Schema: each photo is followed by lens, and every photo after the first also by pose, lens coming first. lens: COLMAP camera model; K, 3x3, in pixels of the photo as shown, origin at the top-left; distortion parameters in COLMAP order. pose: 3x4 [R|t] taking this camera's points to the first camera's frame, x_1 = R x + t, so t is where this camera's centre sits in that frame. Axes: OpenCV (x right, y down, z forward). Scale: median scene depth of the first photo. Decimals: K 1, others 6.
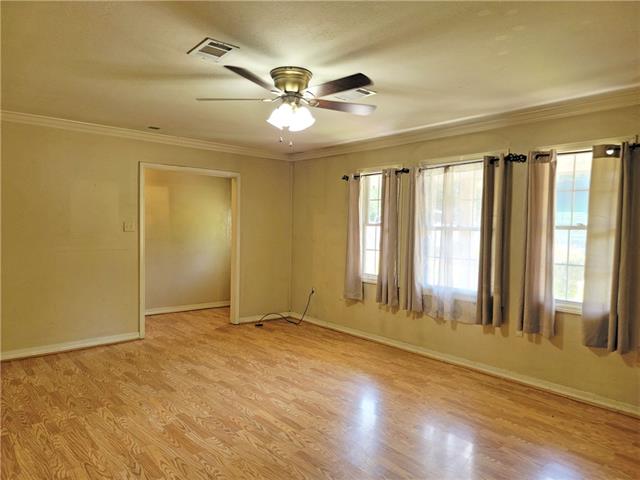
lens RADIAL K [[442.7, 0, 321.0], [0, 442.7, 241.1], [0, 0, 1]] dist [0.094661, -0.076624]
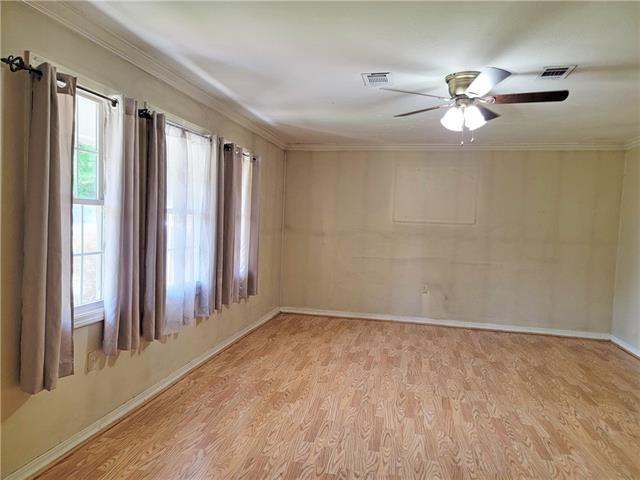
lens RADIAL K [[442.7, 0, 321.0], [0, 442.7, 241.1], [0, 0, 1]] dist [0.094661, -0.076624]
pose [[-0.611023, -0.077881, 0.787772, -0.665088], [-0.019768, 0.996340, 0.083167, -0.066537], [-0.791366, 0.035244, -0.610326, 1.771923]]
